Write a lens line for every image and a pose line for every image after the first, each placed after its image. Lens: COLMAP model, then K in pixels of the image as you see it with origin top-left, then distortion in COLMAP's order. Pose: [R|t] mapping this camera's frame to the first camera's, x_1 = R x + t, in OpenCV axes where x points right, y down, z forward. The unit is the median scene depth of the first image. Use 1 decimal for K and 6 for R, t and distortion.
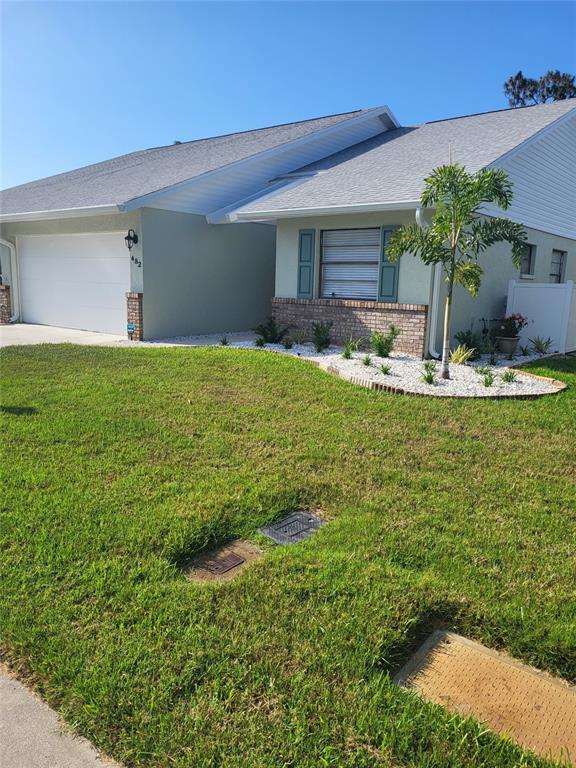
lens RADIAL K [[592.9, 0, 290.1], [0, 592.9, 382.8], [0, 0, 1]] dist [0.057573, -0.045702]
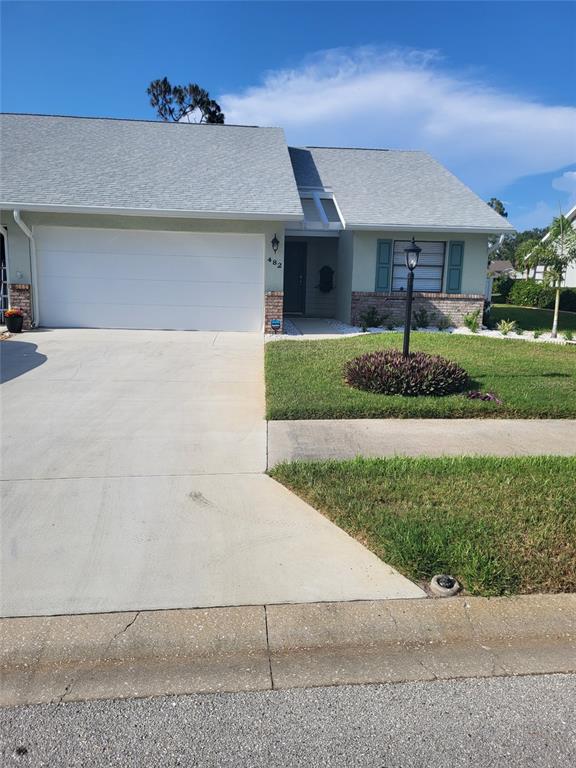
lens RADIAL K [[592.9, 0, 290.1], [0, 592.9, 382.8], [0, 0, 1]] dist [0.057573, -0.045702]
pose [[0.713672, -0.131295, 0.688066, -1.087587], [0.109070, 0.991125, 0.075996, -0.067462], [-0.691937, 0.020811, 0.721658, 0.203282]]
